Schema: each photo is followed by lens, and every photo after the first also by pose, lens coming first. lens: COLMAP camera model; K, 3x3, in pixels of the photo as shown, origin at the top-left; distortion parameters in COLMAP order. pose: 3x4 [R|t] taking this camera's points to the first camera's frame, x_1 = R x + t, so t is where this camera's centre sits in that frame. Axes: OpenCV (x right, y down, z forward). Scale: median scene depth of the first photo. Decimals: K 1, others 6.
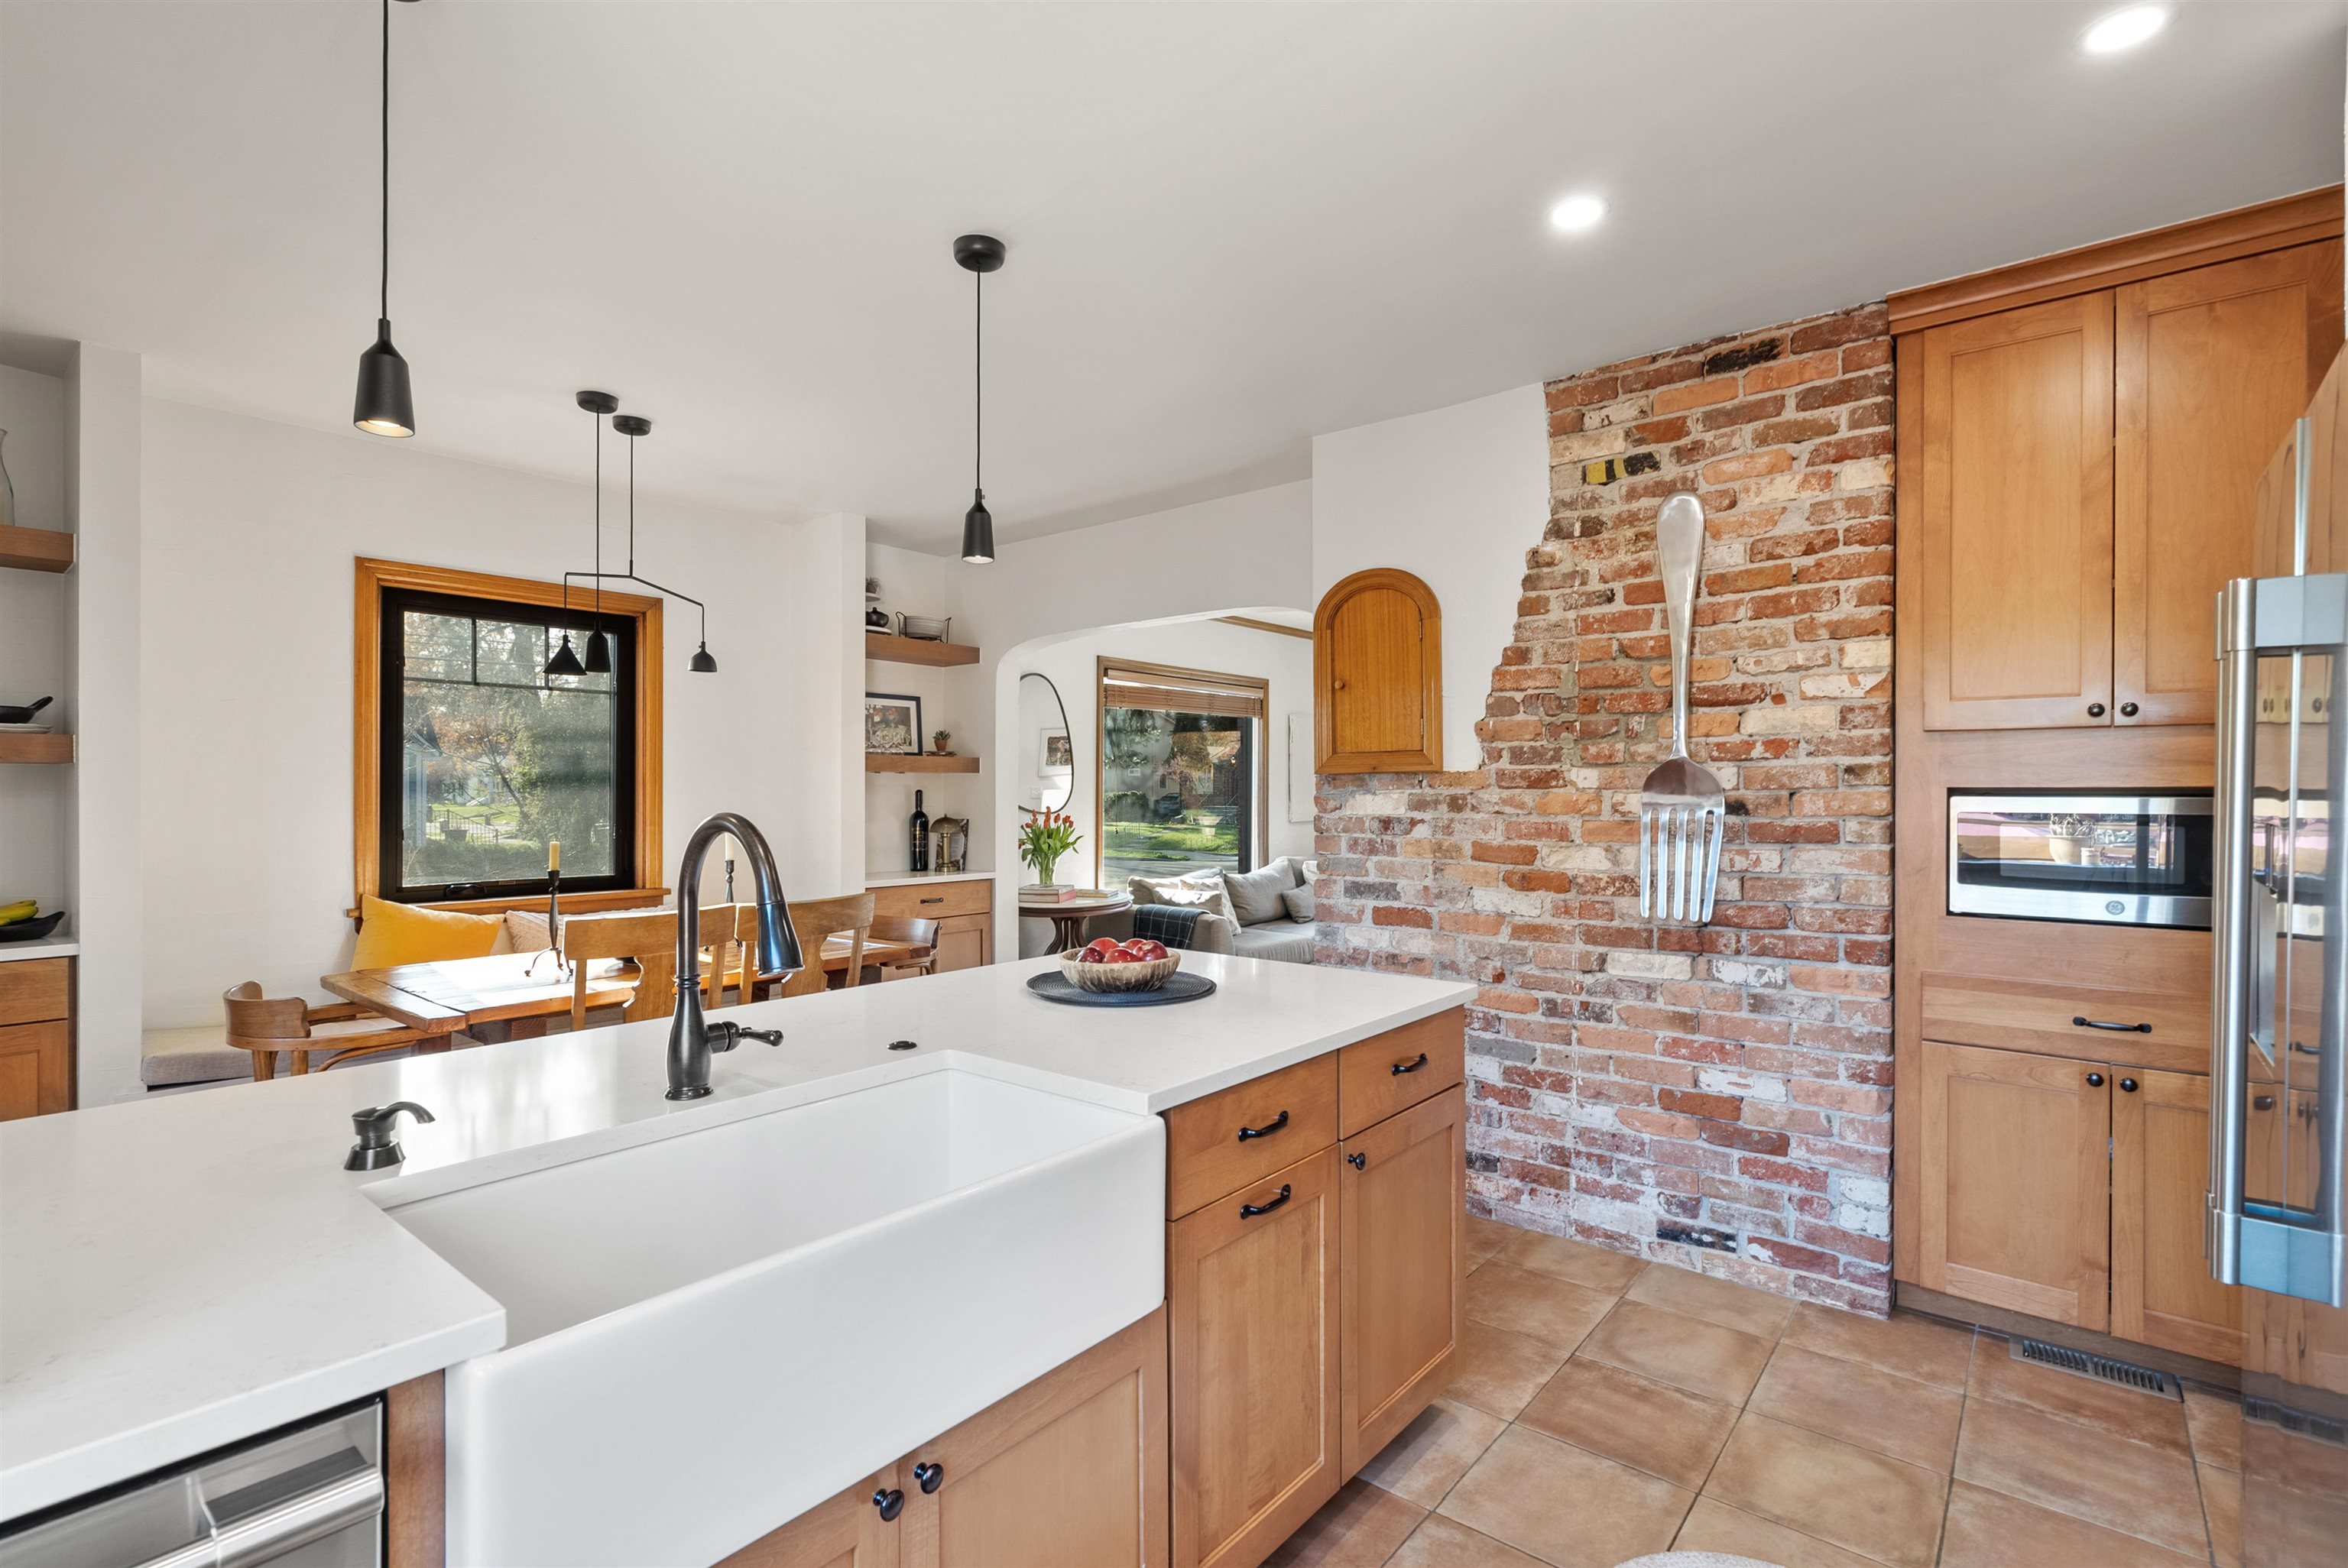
lens RADIAL K [[1070.1, 0, 1186.3], [0, 1070.1, 792.7], [0, 0, 1]] dist [-0.011486, 0.004059]
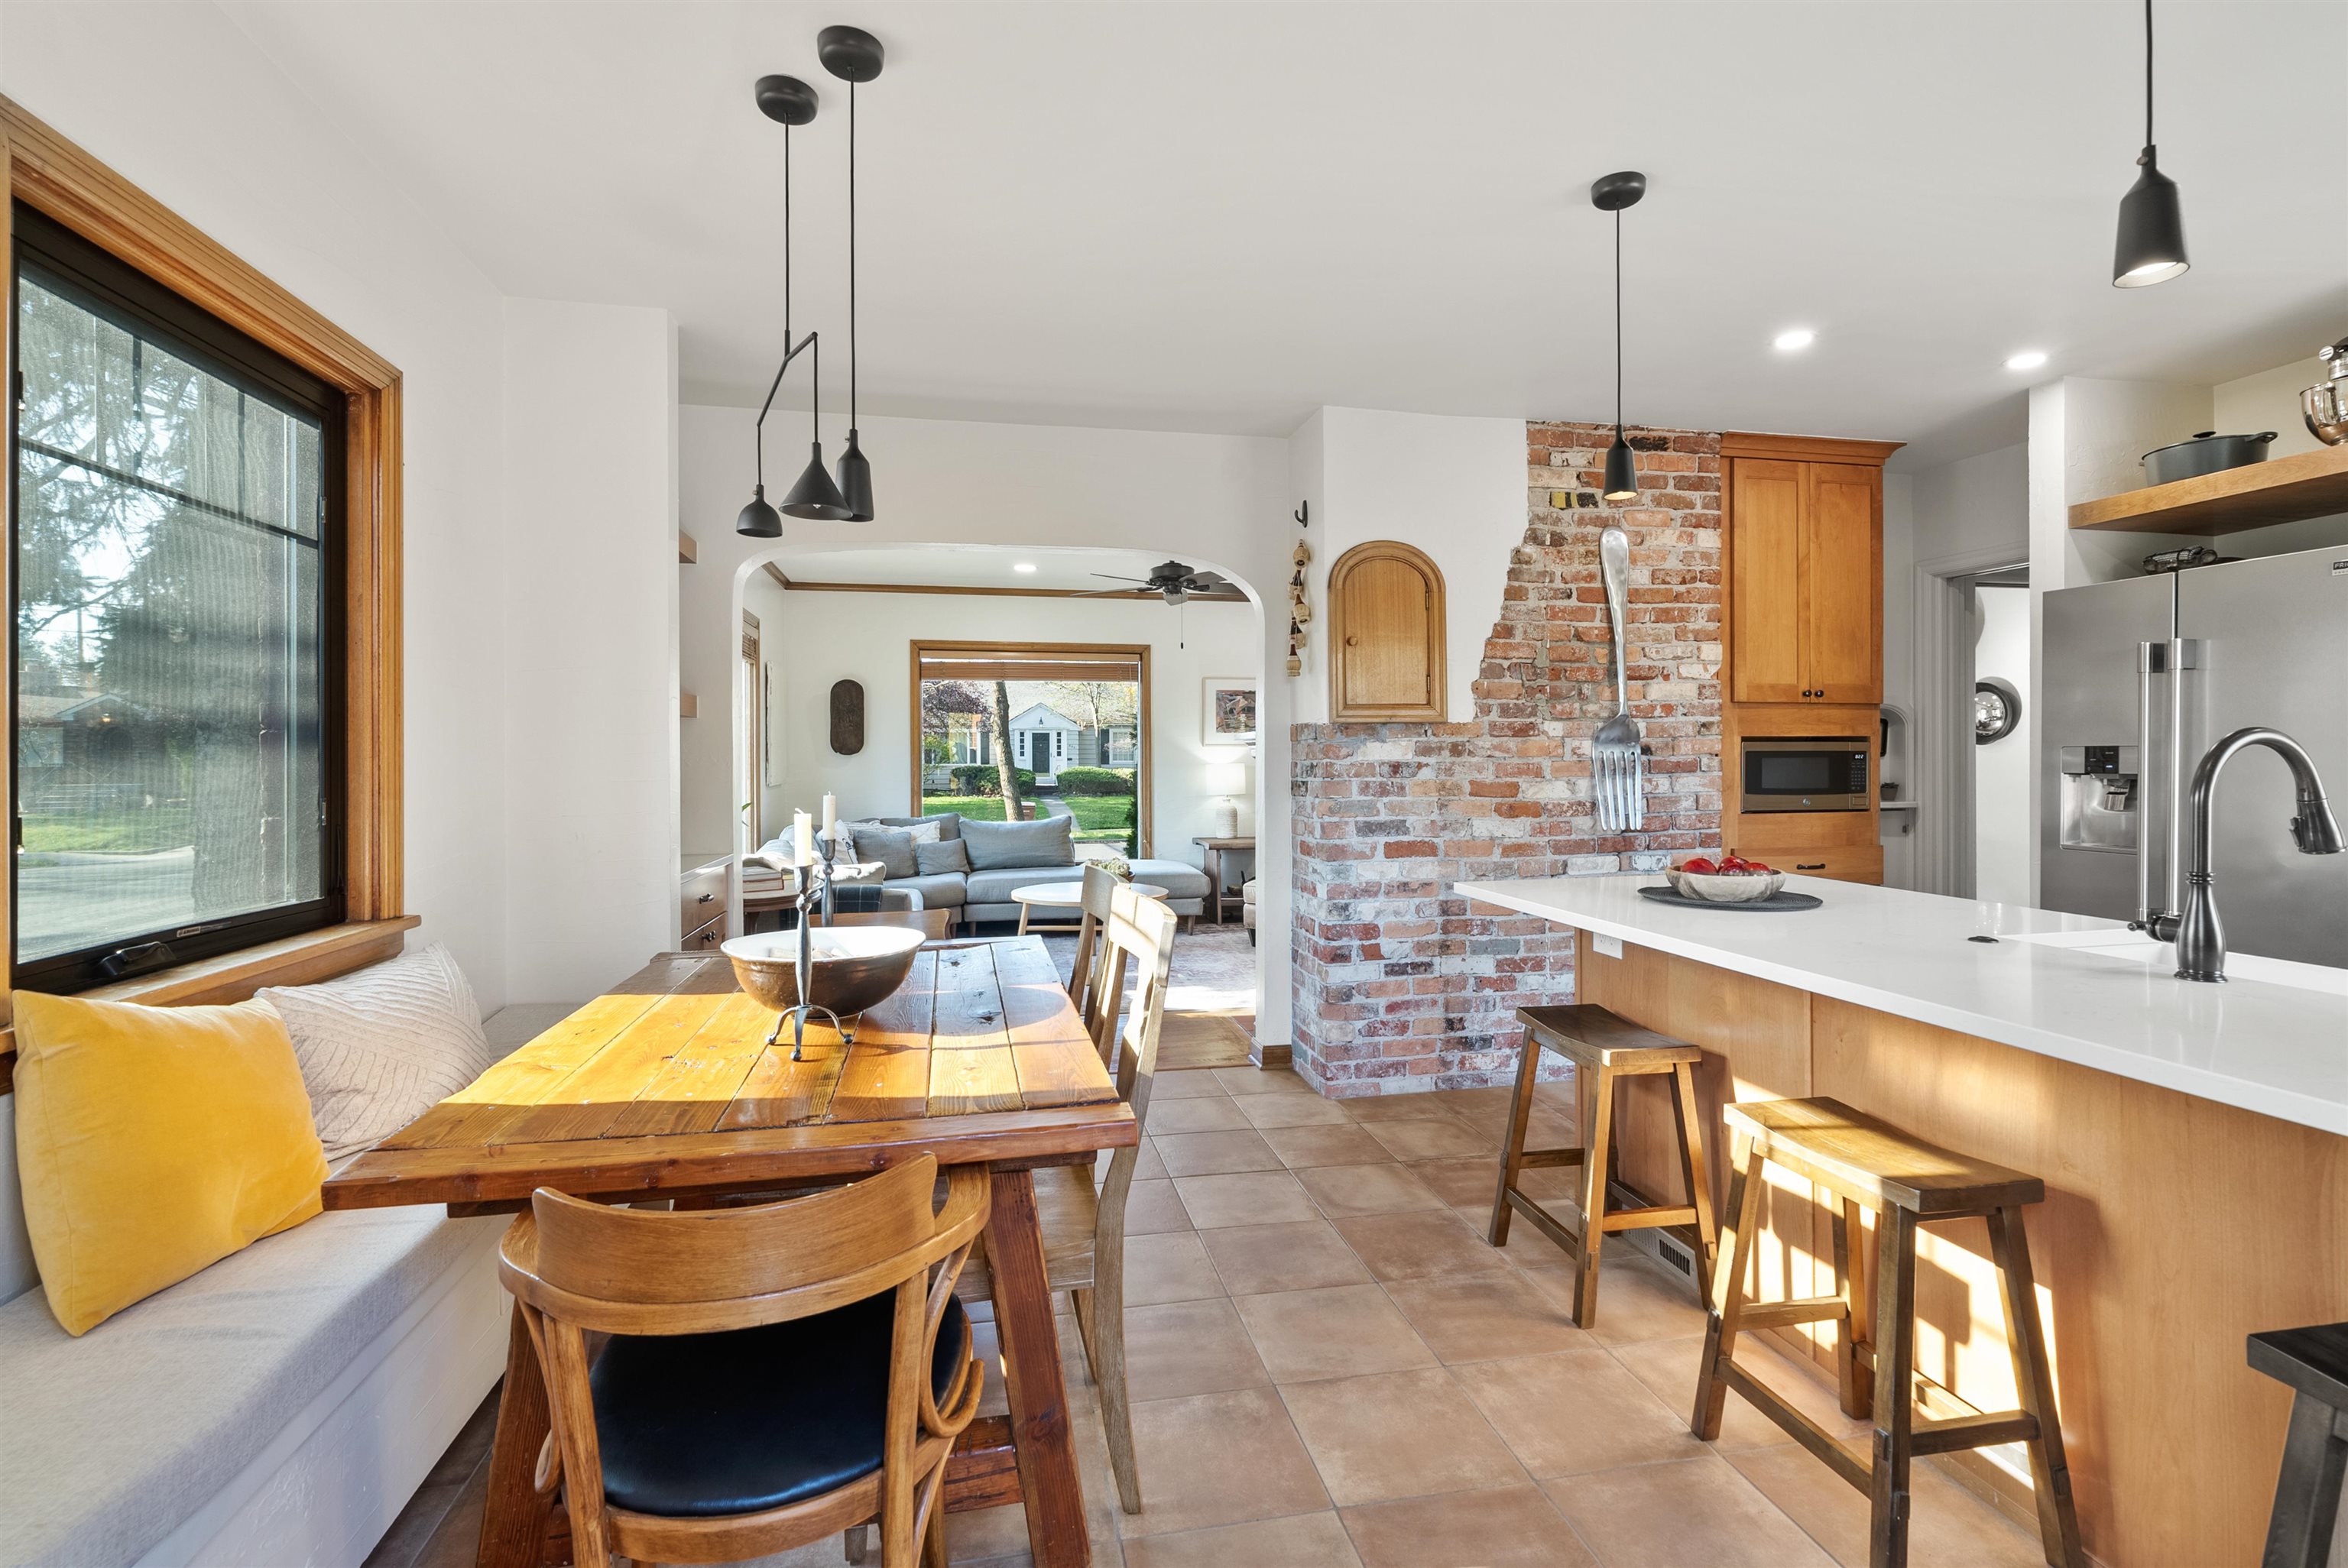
lens RADIAL K [[1070.1, 0, 1177.1], [0, 1070.1, 760.7], [0, 0, 1]] dist [-0.011486, 0.004059]
pose [[0.634766, -0.005508, 0.772685, -0.968072], [0.006866, 0.999975, 0.001489, 0.020866], [-0.772674, 0.004360, 0.634788, 0.535151]]
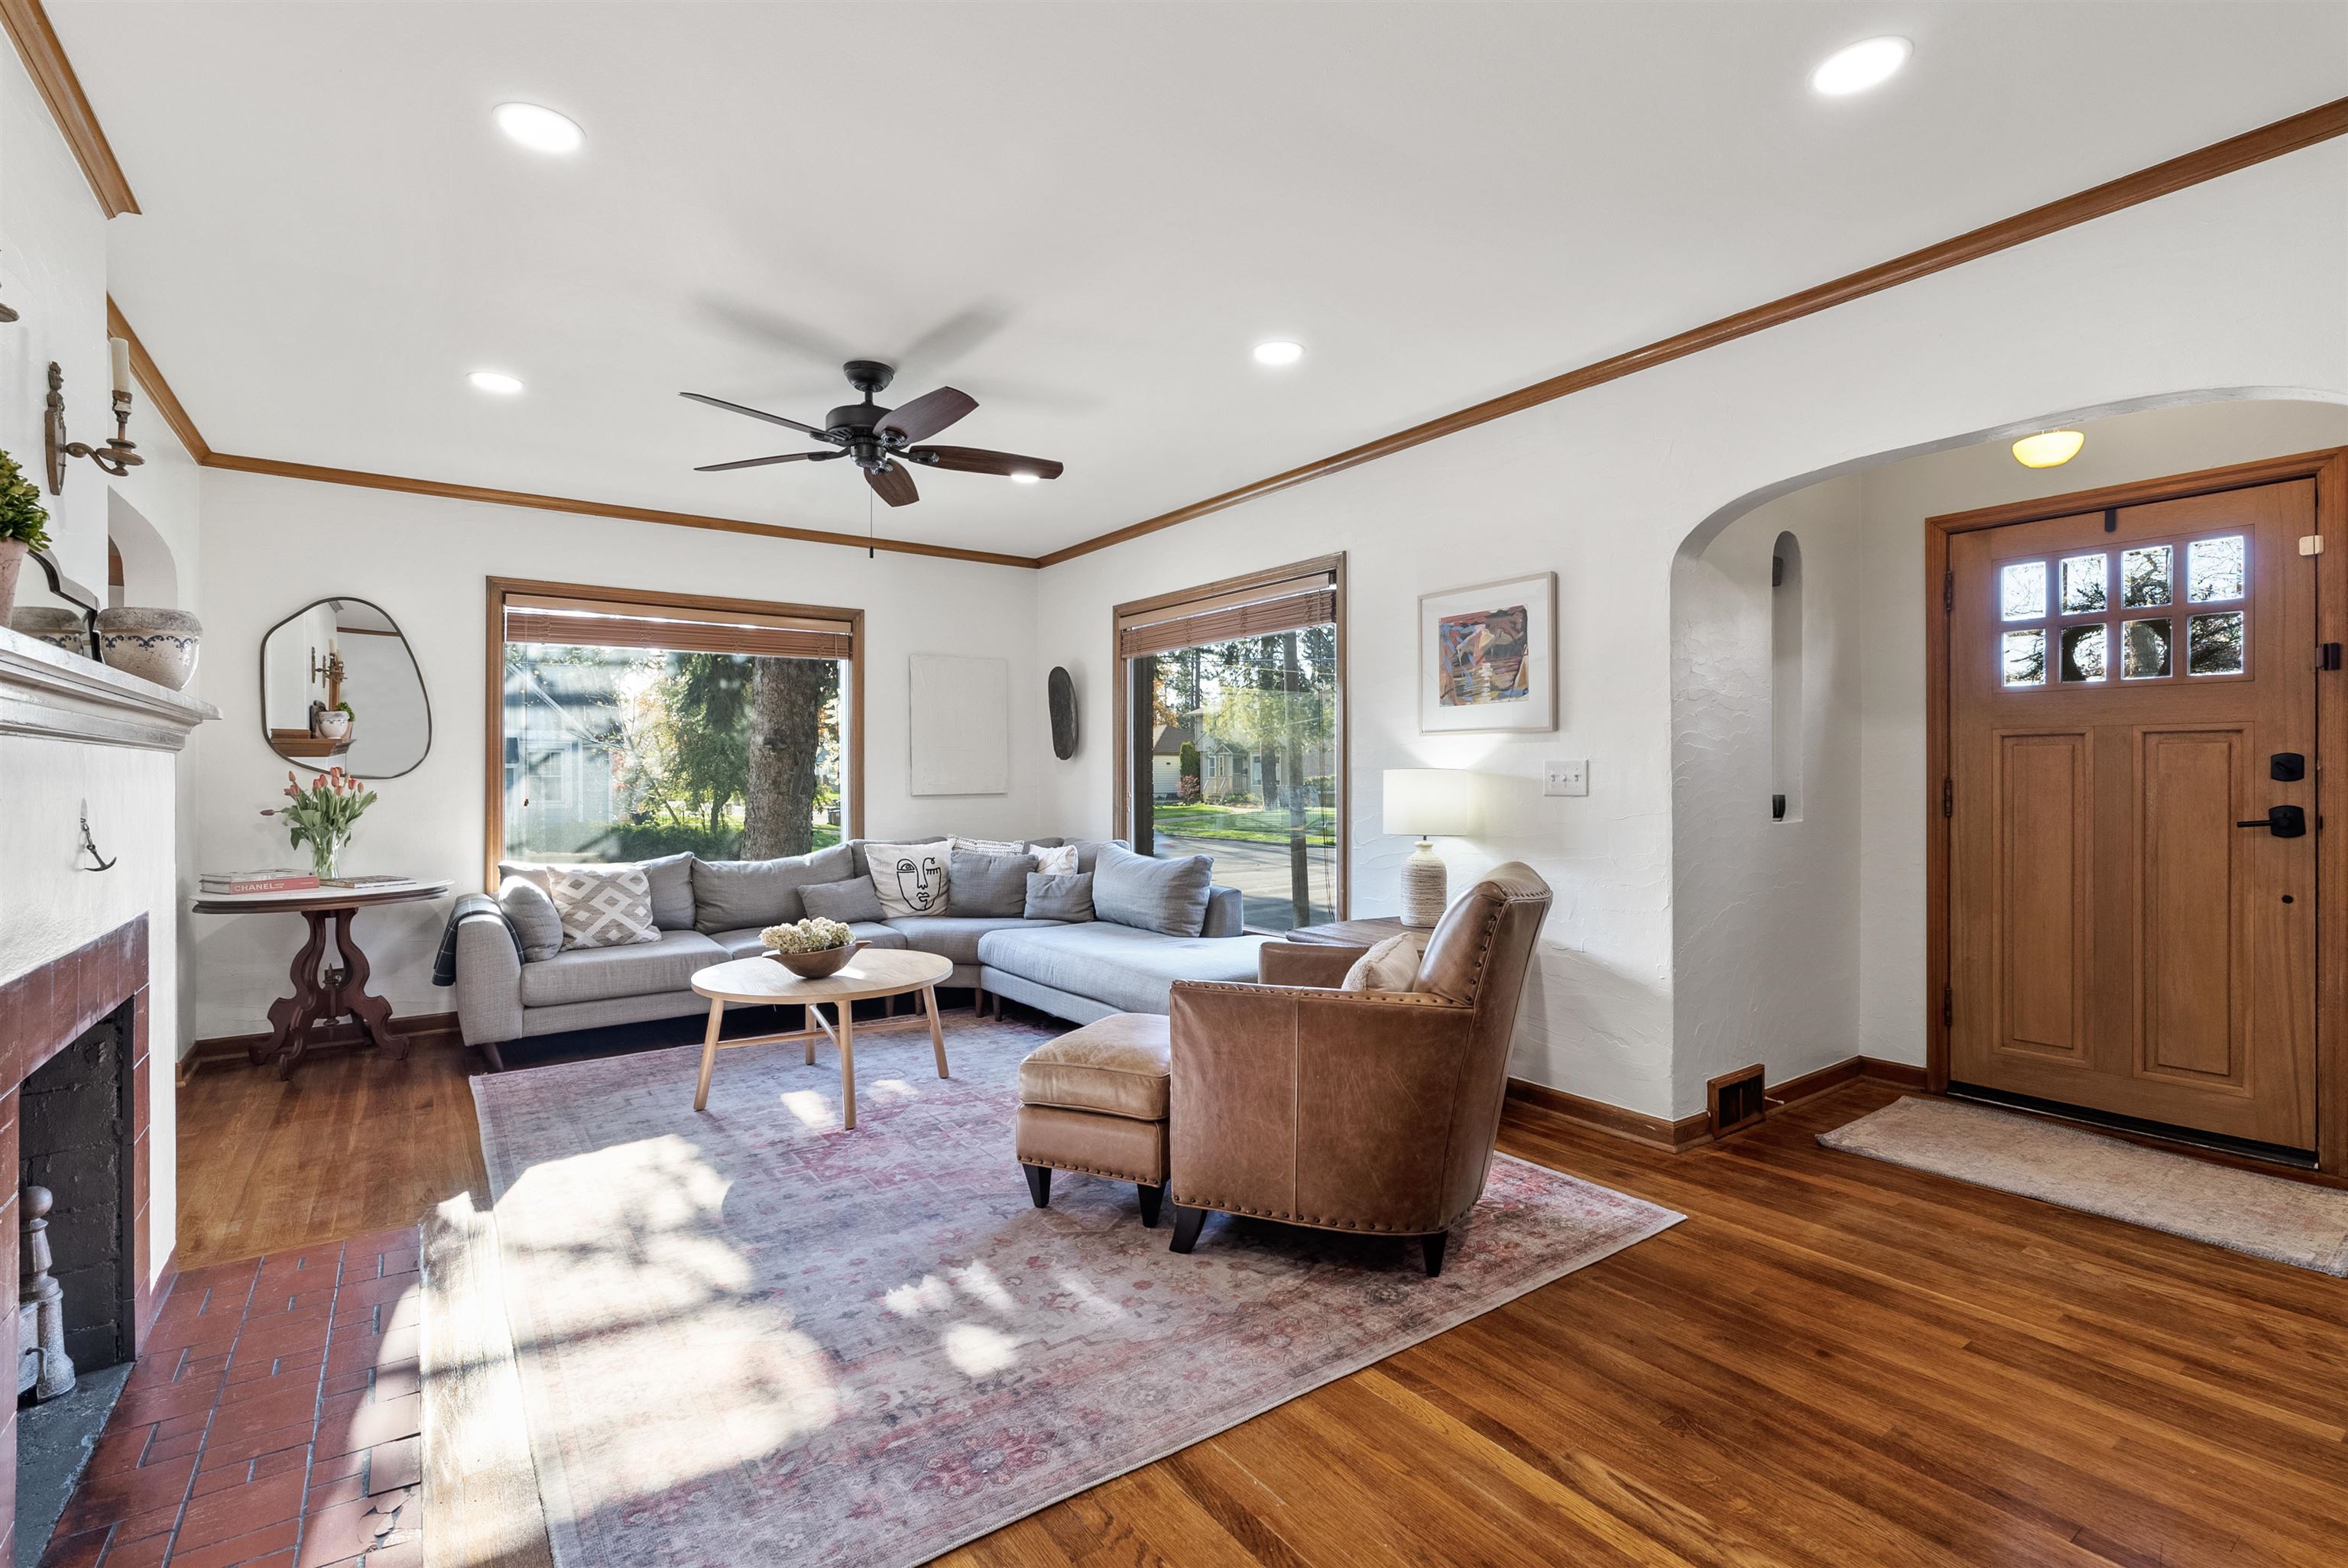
lens RADIAL K [[1070.1, 0, 1184.0], [0, 1070.1, 774.1], [0, 0, 1]] dist [-0.011486, 0.004059]
pose [[0.965253, -0.004397, -0.261281, 1.297051], [0.003216, 0.999983, -0.004947, 0.044669], [0.261298, 0.003935, 0.965250, 0.834136]]
